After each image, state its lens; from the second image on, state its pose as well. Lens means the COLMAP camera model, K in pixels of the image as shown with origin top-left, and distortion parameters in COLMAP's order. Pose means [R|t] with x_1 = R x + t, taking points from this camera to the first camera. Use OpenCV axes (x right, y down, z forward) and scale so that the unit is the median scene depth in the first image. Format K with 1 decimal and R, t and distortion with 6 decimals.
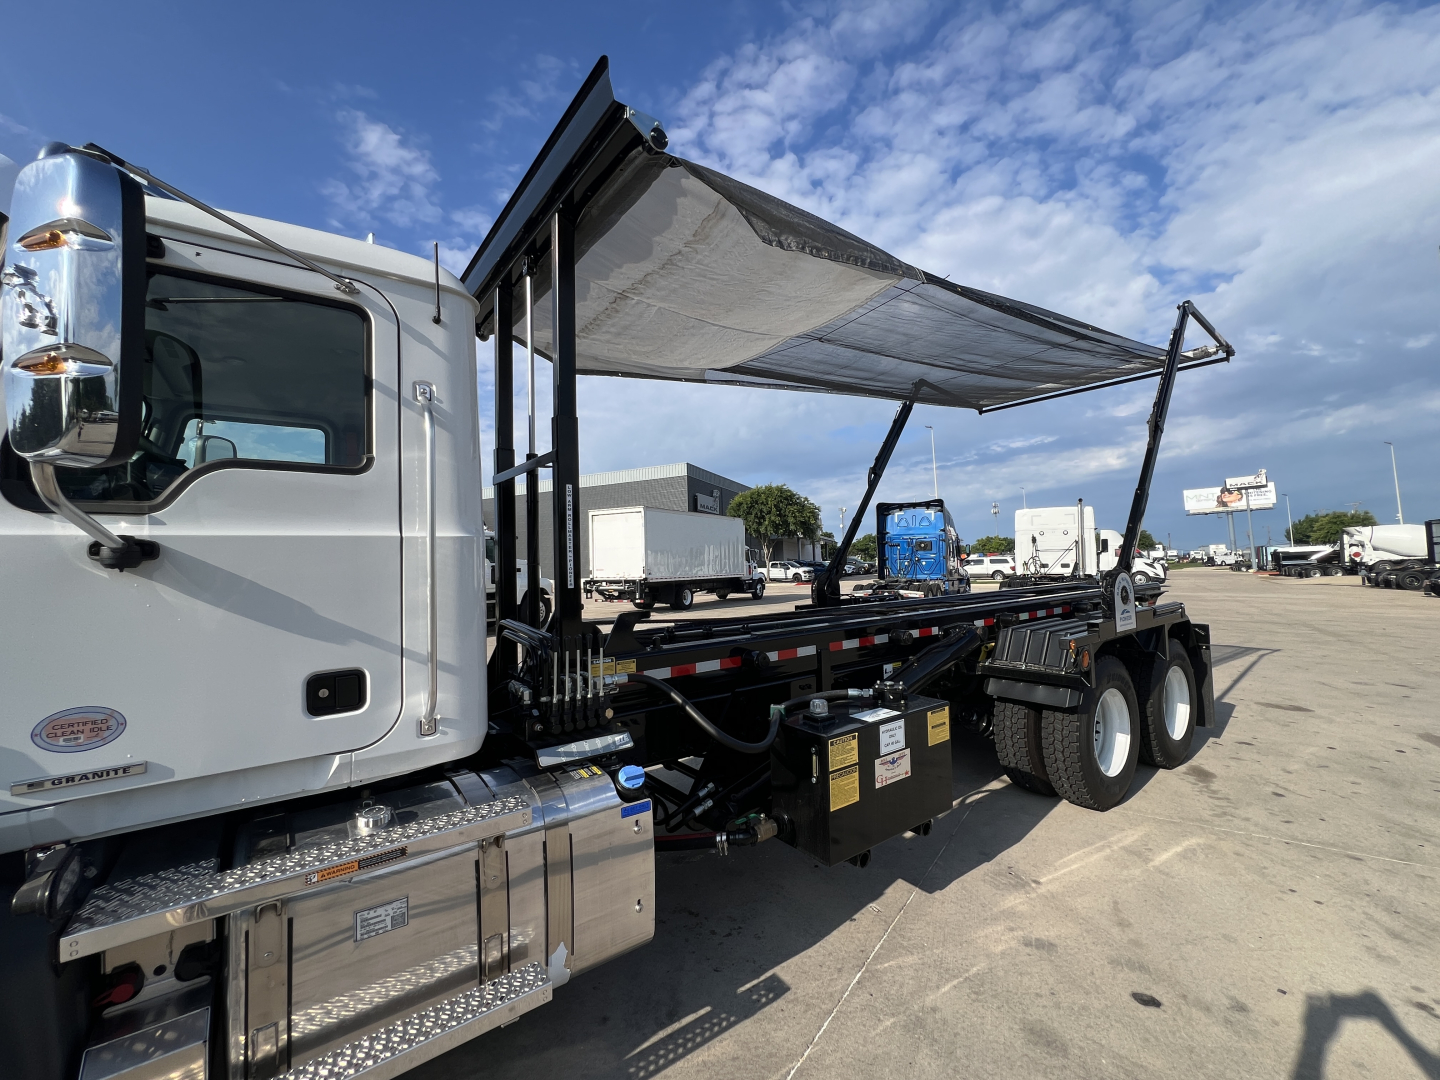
lens RADIAL K [[587.7, 0, 714.1], [0, 587.7, 539.6], [0, 0, 1]] dist [0.001340, 0.000048]
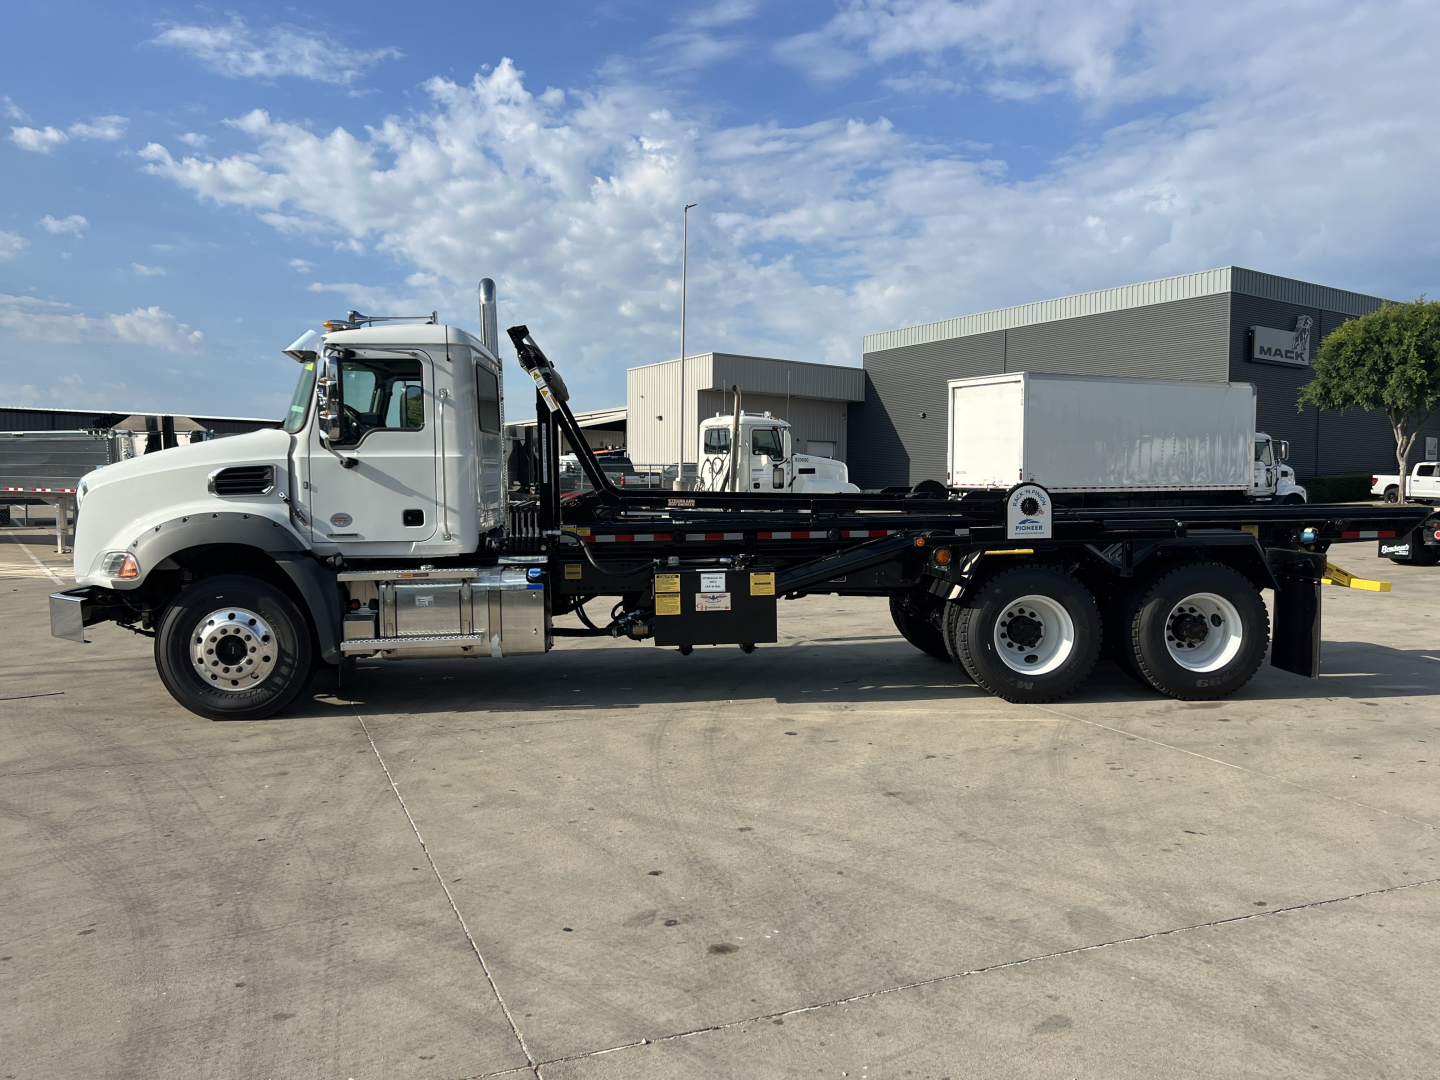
lens RADIAL K [[1083.4, 0, 742.9], [0, 1083.4, 540.6], [0, 0, 1]] dist [0.088976, -0.122341]
pose [[0.864084, 0.053406, -0.500506, 0.219263], [0.004615, 0.993473, 0.113976, -0.012954], [0.503326, -0.100795, 0.858198, -0.174022]]
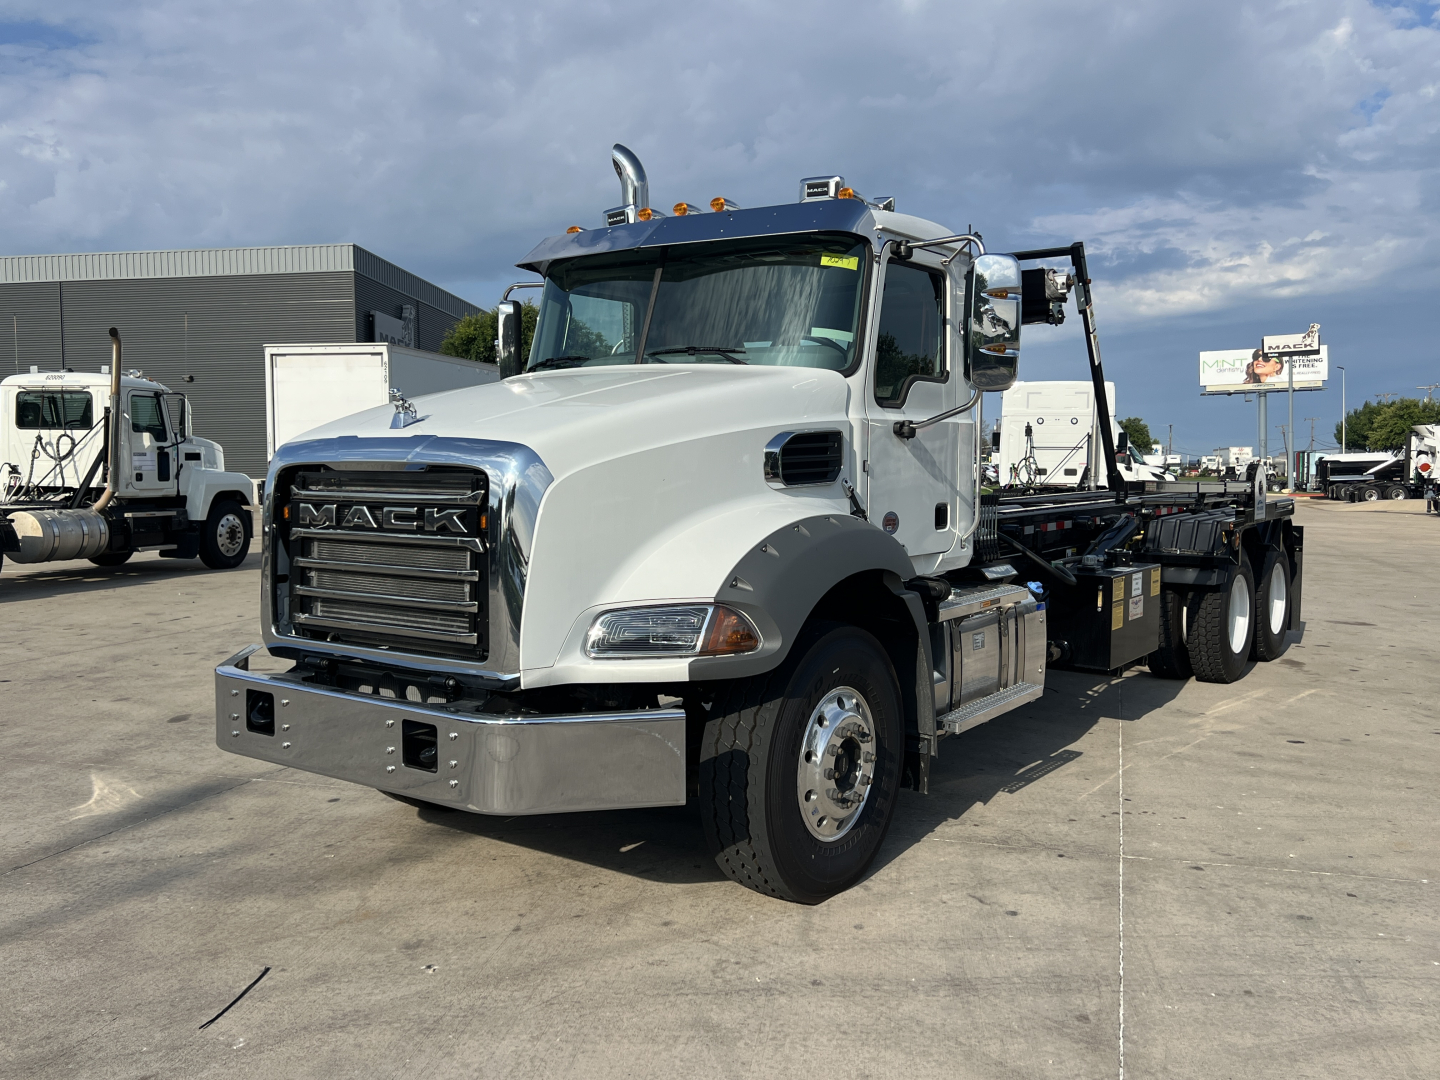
lens RADIAL K [[1207.2, 0, 720.0], [0, 1207.2, 540.0], [0, 0, 1]] dist [0.020677, 0.004201]
pose [[0.953499, 0.005029, 0.301353, -0.166416], [-0.036559, 0.994408, 0.099081, 0.000946], [-0.299169, -0.105491, 0.948351, -0.150285]]
